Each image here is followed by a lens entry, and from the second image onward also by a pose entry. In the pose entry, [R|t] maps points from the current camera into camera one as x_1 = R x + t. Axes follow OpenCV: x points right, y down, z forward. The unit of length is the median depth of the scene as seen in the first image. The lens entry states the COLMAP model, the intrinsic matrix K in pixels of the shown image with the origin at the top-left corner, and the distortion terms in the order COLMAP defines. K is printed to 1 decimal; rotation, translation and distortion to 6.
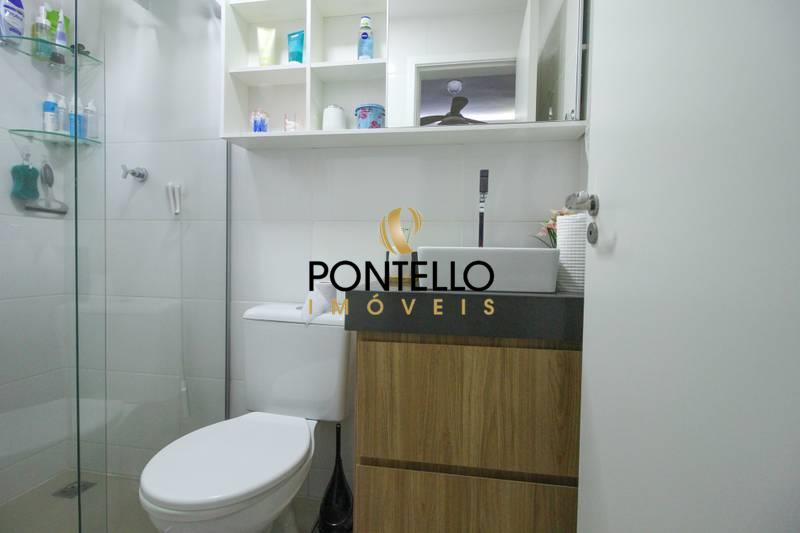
lens RADIAL K [[363.4, 0, 406.7], [0, 363.4, 264.5], [0, 0, 1]] dist [0.003245, 0.000122]
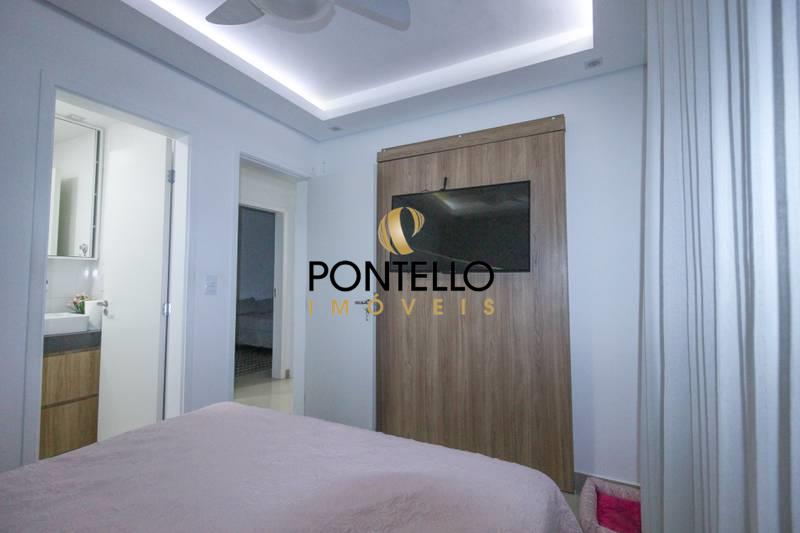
lens RADIAL K [[363.4, 0, 406.7], [0, 363.4, 264.5], [0, 0, 1]] dist [0.003245, 0.000122]
pose [[0.316922, 0.023910, 0.948150, -1.503037], [0.034681, 0.998721, -0.036778, -0.249962], [-0.947817, 0.044539, 0.315687, -2.261623]]
